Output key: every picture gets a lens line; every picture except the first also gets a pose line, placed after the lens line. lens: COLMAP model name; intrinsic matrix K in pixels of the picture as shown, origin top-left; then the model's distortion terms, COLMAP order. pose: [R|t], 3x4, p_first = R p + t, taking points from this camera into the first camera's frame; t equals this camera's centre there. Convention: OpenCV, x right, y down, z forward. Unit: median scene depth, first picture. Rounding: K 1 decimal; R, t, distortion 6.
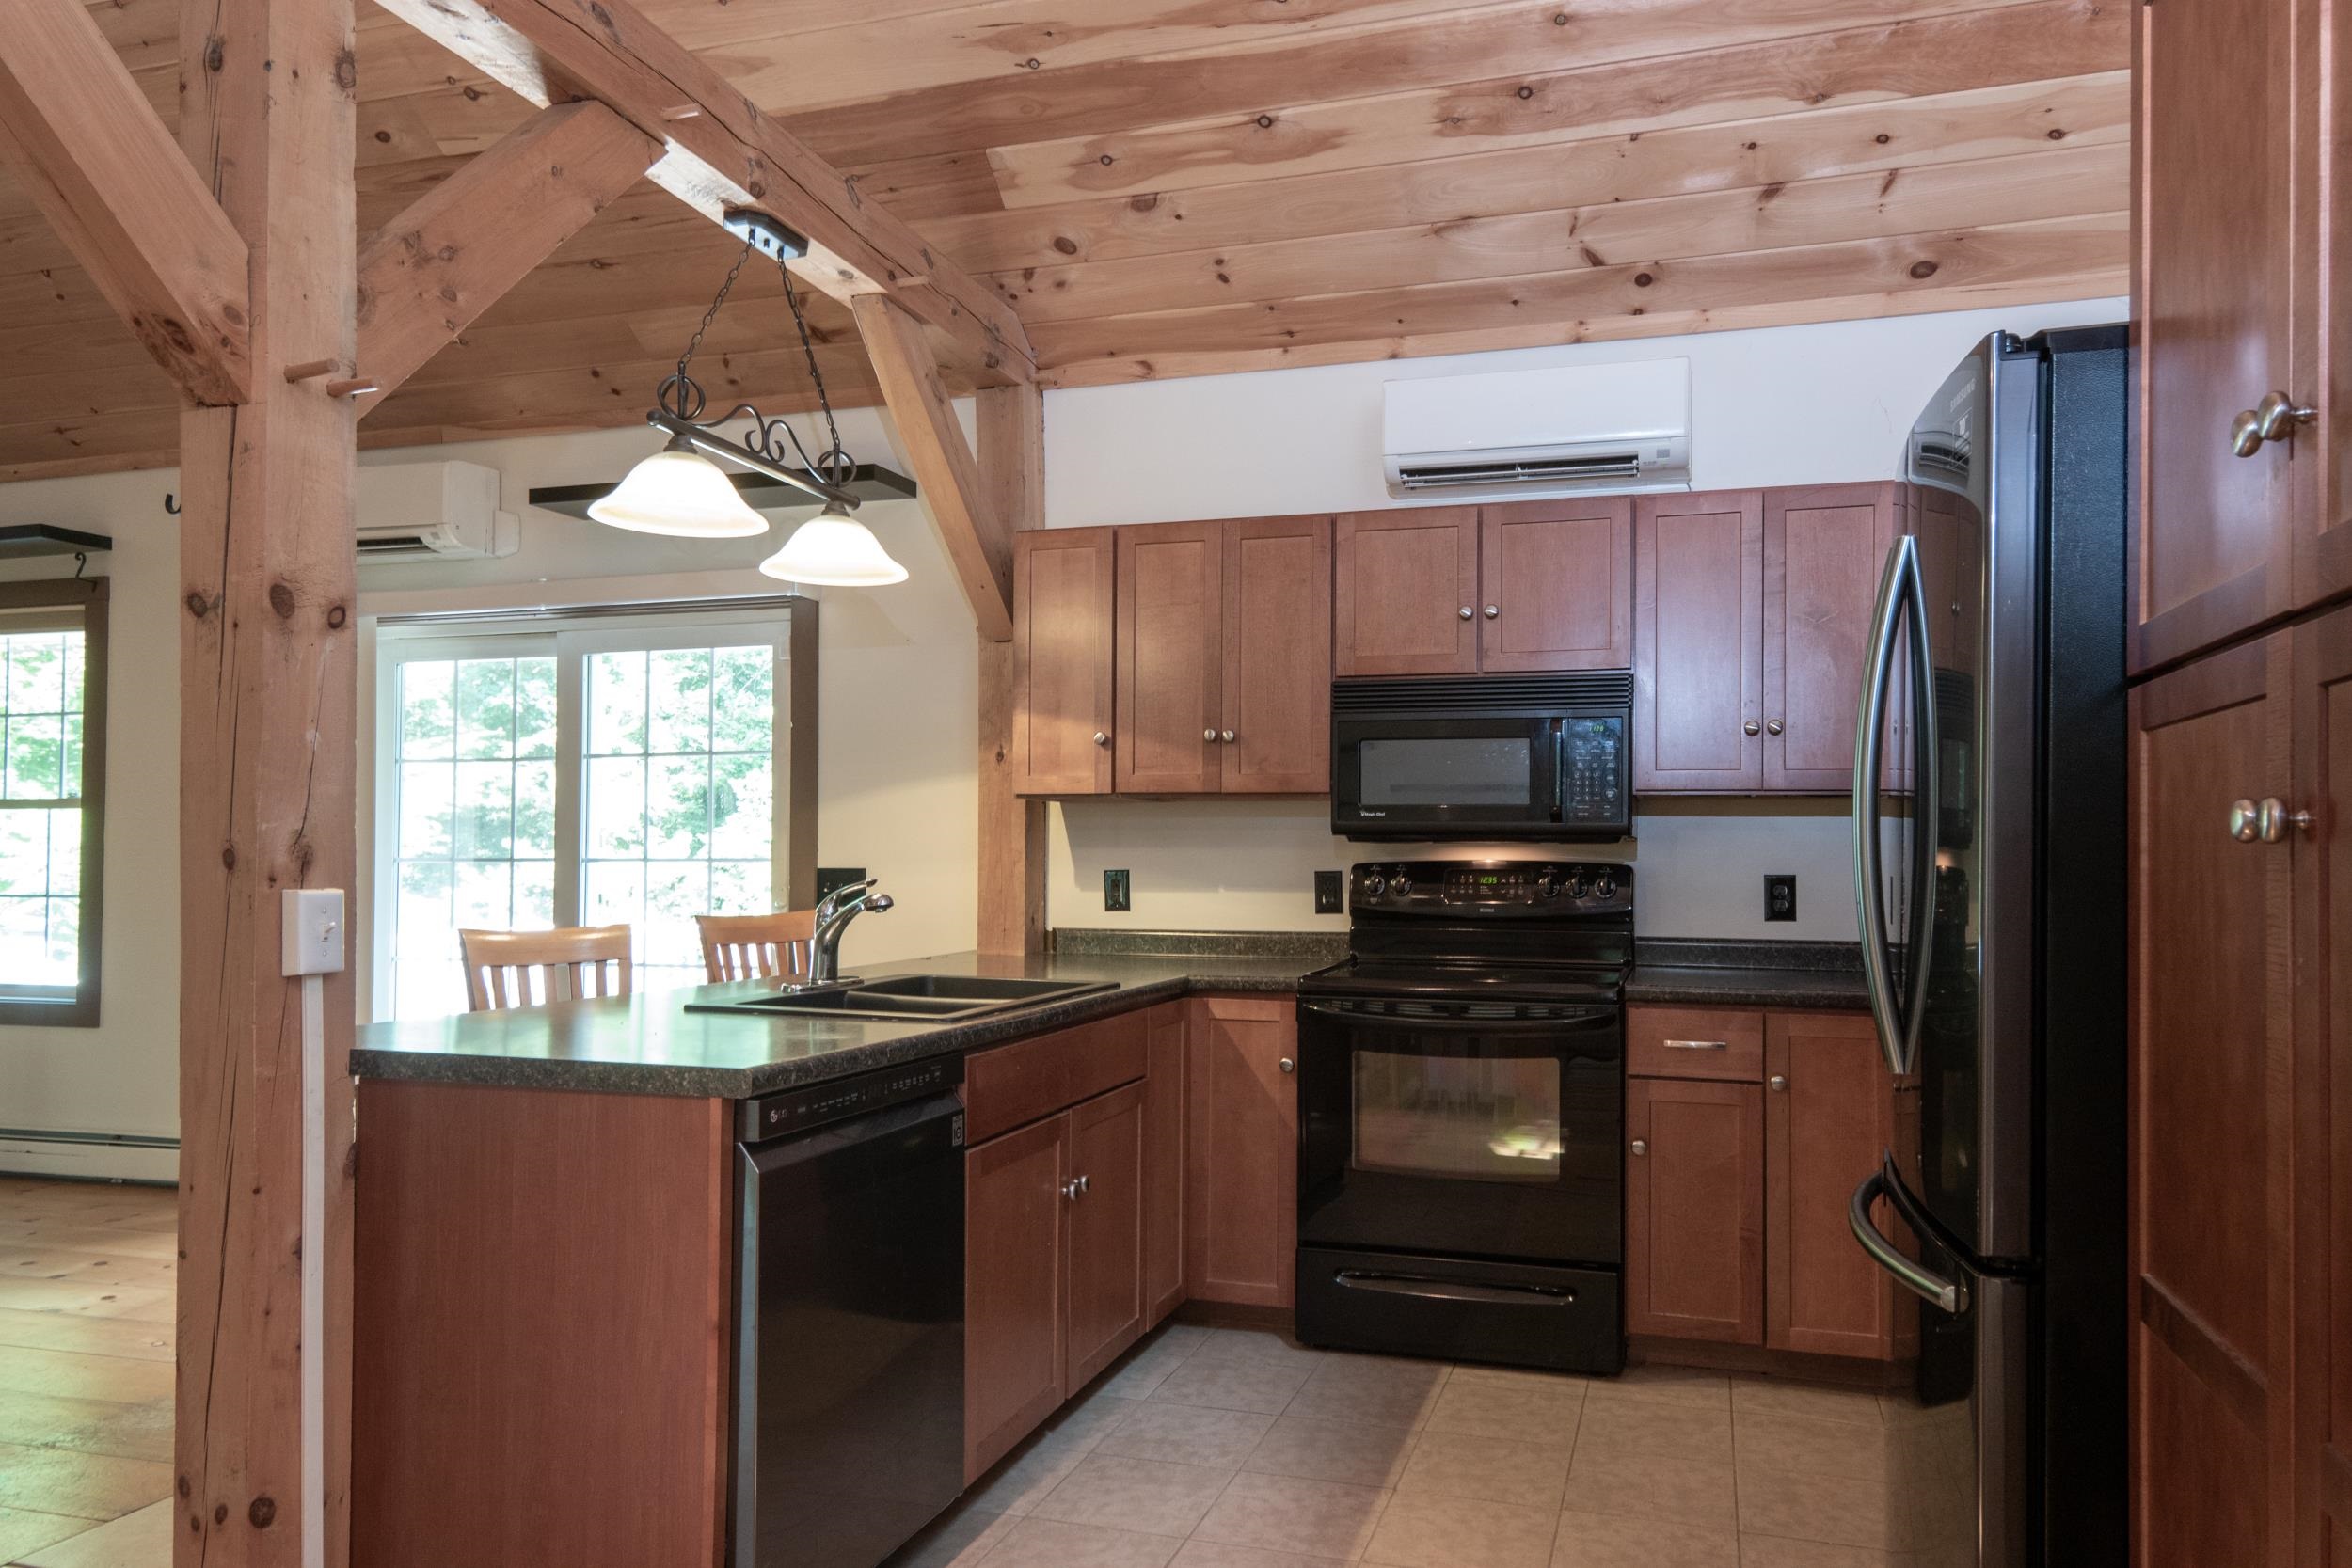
lens RADIAL K [[1554.7, 0, 1128.2], [0, 1554.7, 845.1], [0, 0, 1]] dist [0.013724, 0.001560]
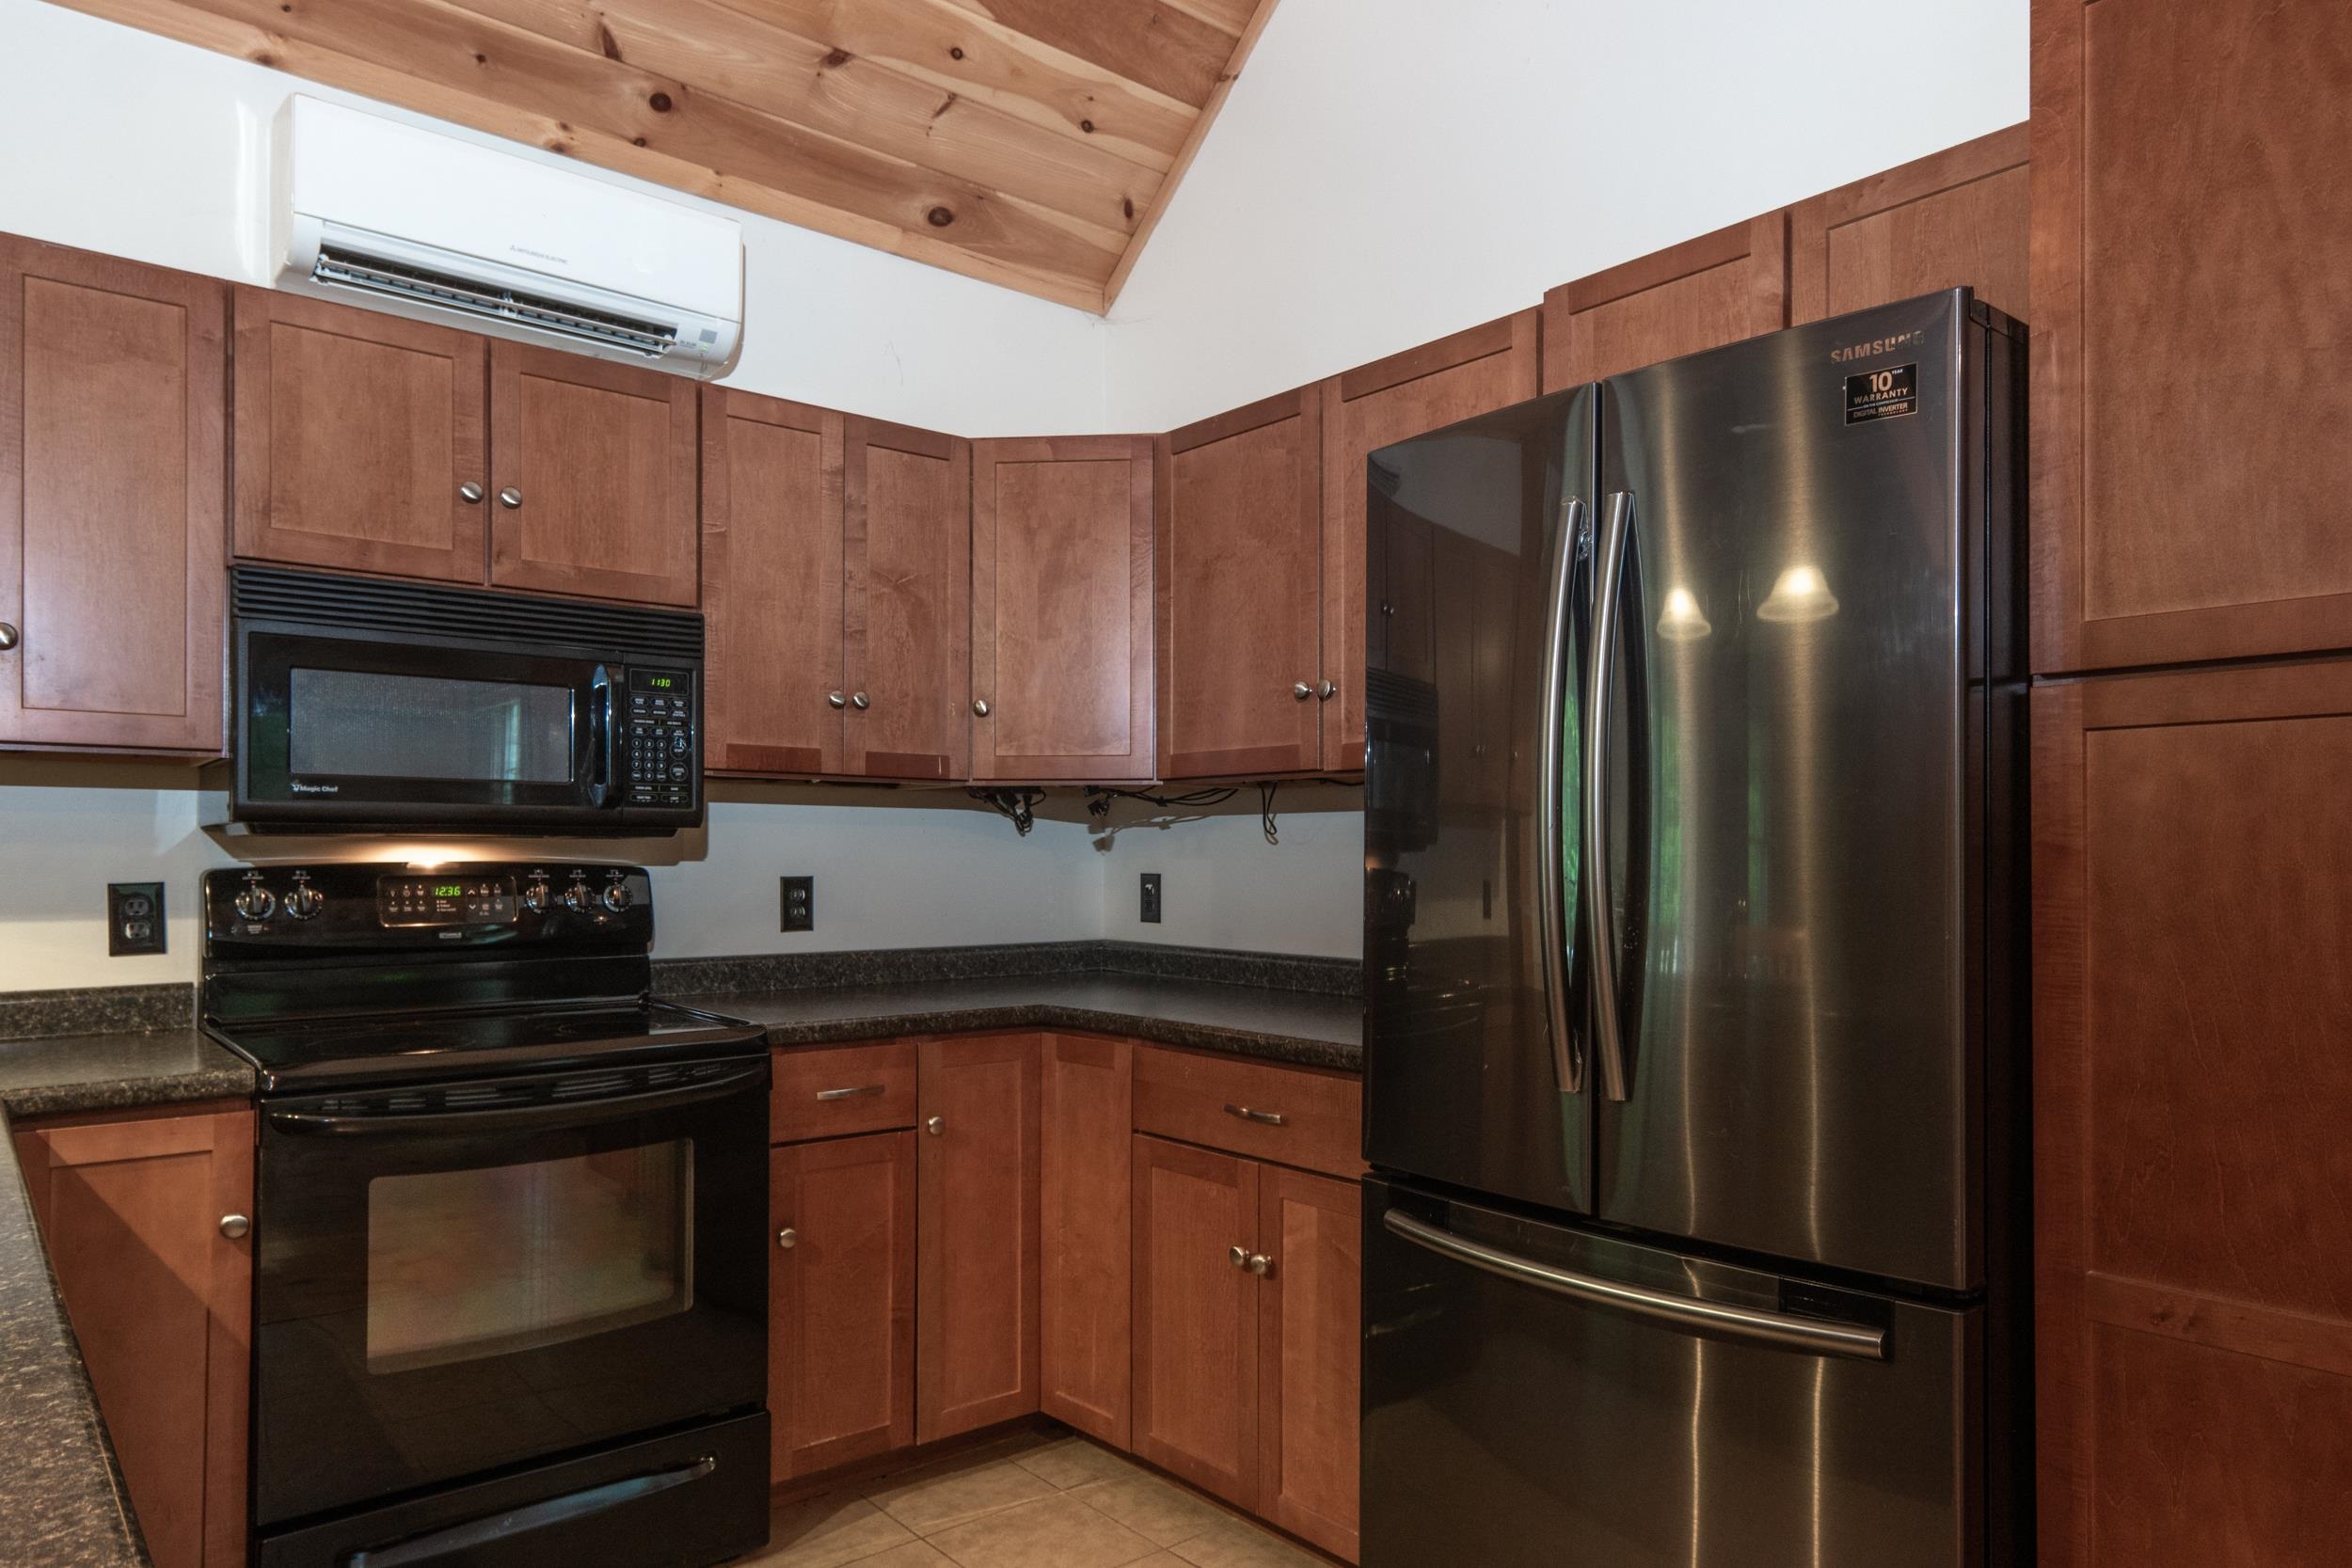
lens RADIAL K [[1554.7, 0, 1128.2], [0, 1554.7, 845.1], [0, 0, 1]] dist [0.013724, 0.001560]
pose [[0.509085, 0.000896, 0.860716, -0.219459], [-0.002441, 0.999997, 0.000403, 0.001437], [-0.860713, -0.002306, 0.509086, 0.423947]]
